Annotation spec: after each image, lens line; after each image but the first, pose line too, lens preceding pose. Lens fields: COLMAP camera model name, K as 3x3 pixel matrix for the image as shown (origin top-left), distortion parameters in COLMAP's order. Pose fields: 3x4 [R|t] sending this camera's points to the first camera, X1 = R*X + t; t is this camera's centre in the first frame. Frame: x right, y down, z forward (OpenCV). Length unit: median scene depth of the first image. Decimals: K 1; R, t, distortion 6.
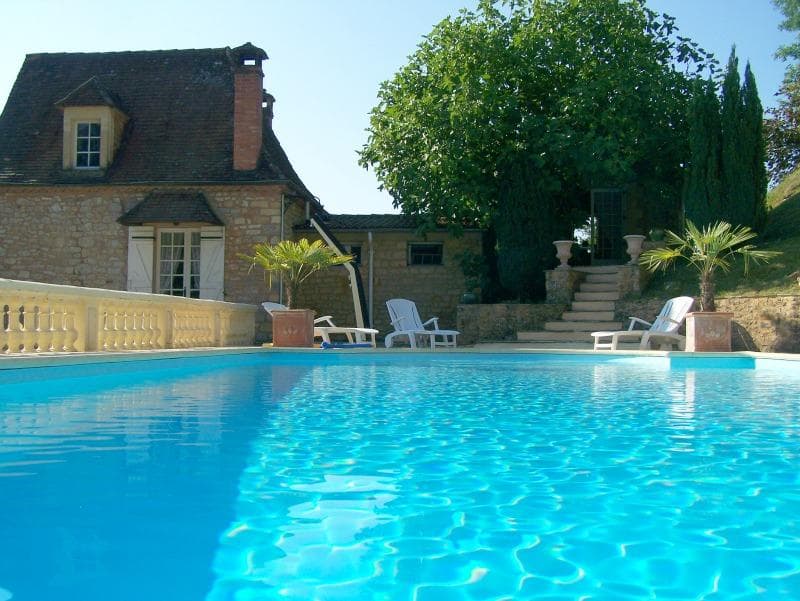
lens RADIAL K [[929.2, 0, 400.0], [0, 929.2, 300.5], [0, 0, 1]] dist [-0.232410, 0.448707]
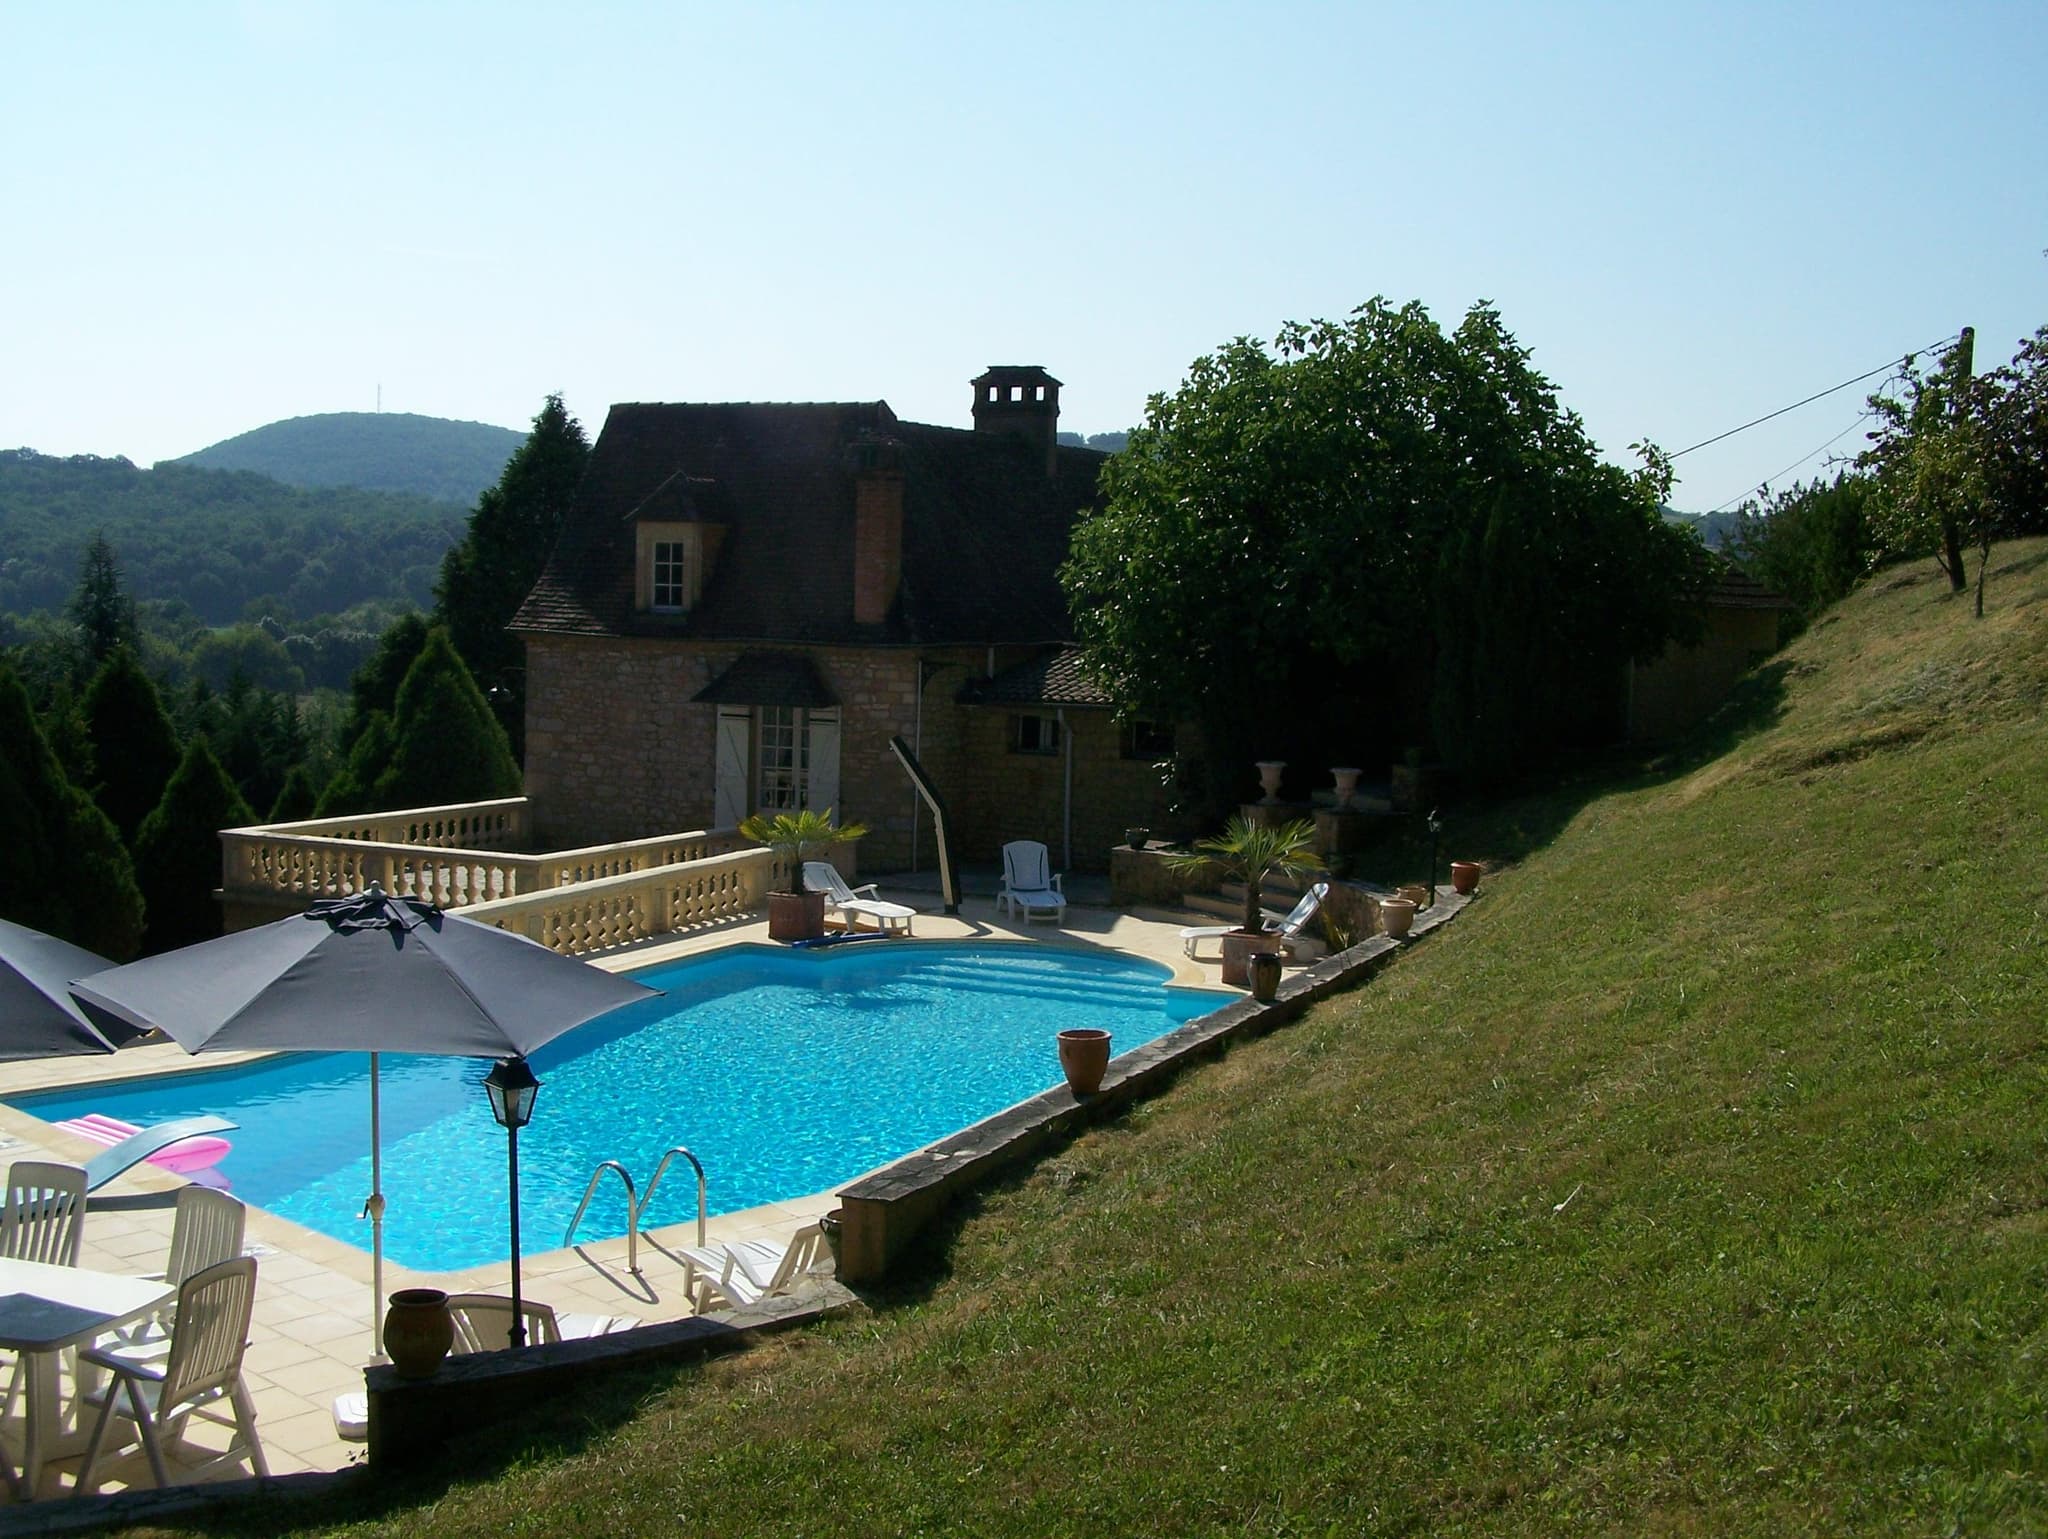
lens RADIAL K [[2378.8, 0, 1024.0], [0, 2378.8, 769.5], [0, 0, 1]] dist [-0.232410, 0.448707]
pose [[0.939936, 0.044114, -0.338488, 0.551500], [-0.004345, 0.993080, 0.117357, -0.242859], [0.341323, -0.108838, 0.933624, -0.643727]]
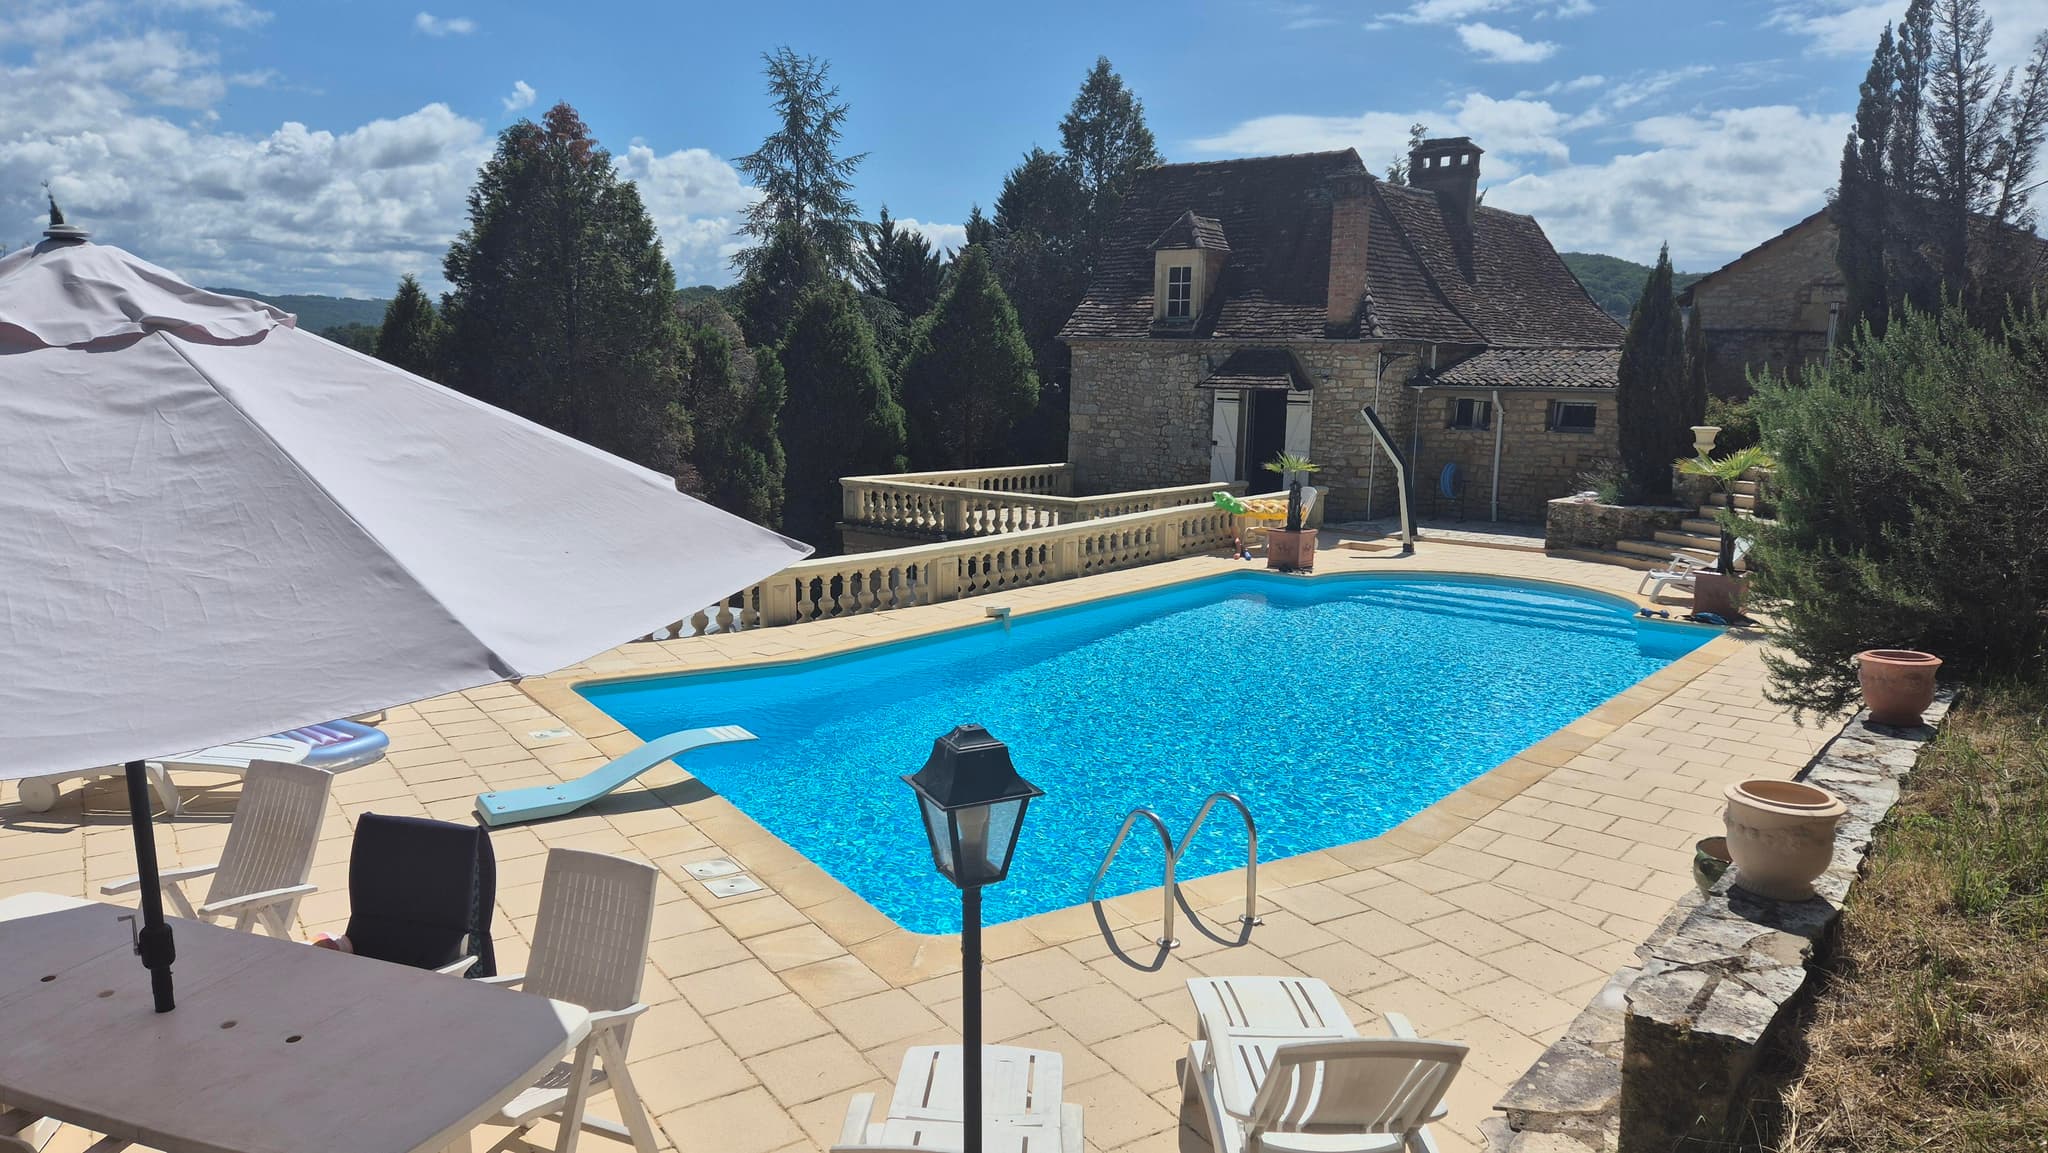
lens RADIAL K [[1380.6, 0, 1022.7], [0, 1380.6, 590.6], [0, 0, 1]] dist [0.130914, -0.156377]
pose [[0.828662, 0.100063, -0.550732, 0.341274], [0.010947, 0.980807, 0.194675, -0.154267], [0.559642, -0.167349, 0.811662, -0.295960]]
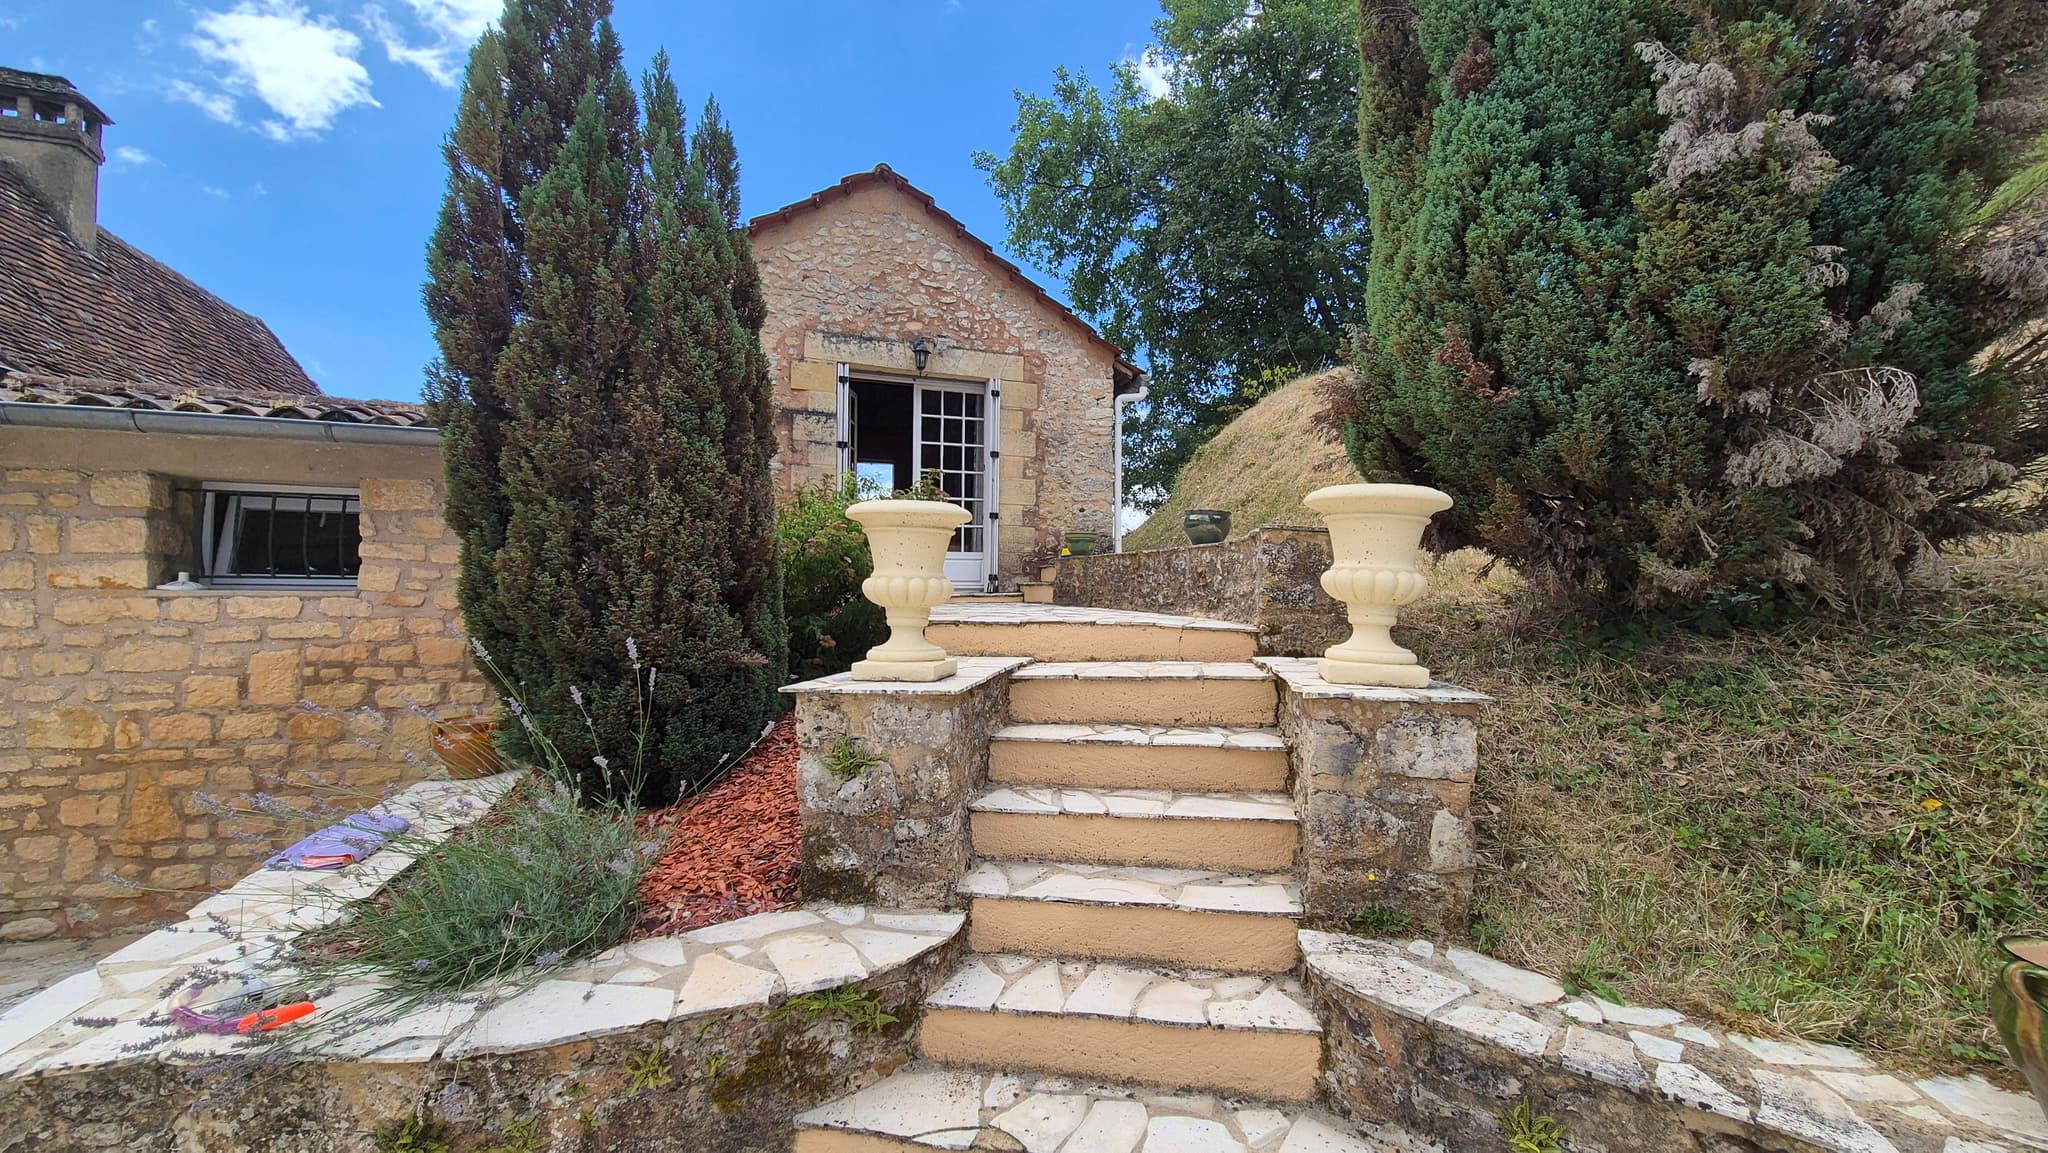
lens RADIAL K [[841.4, 0, 1046.3], [0, 841.4, 573.4], [0, 0, 1]] dist [-0.000241, 0.001235]
pose [[0.899442, 0.007617, 0.436974, 0.120608], [-0.012072, 0.999900, 0.007419, -0.047386], [-0.436874, -0.011948, 0.899443, 0.773249]]
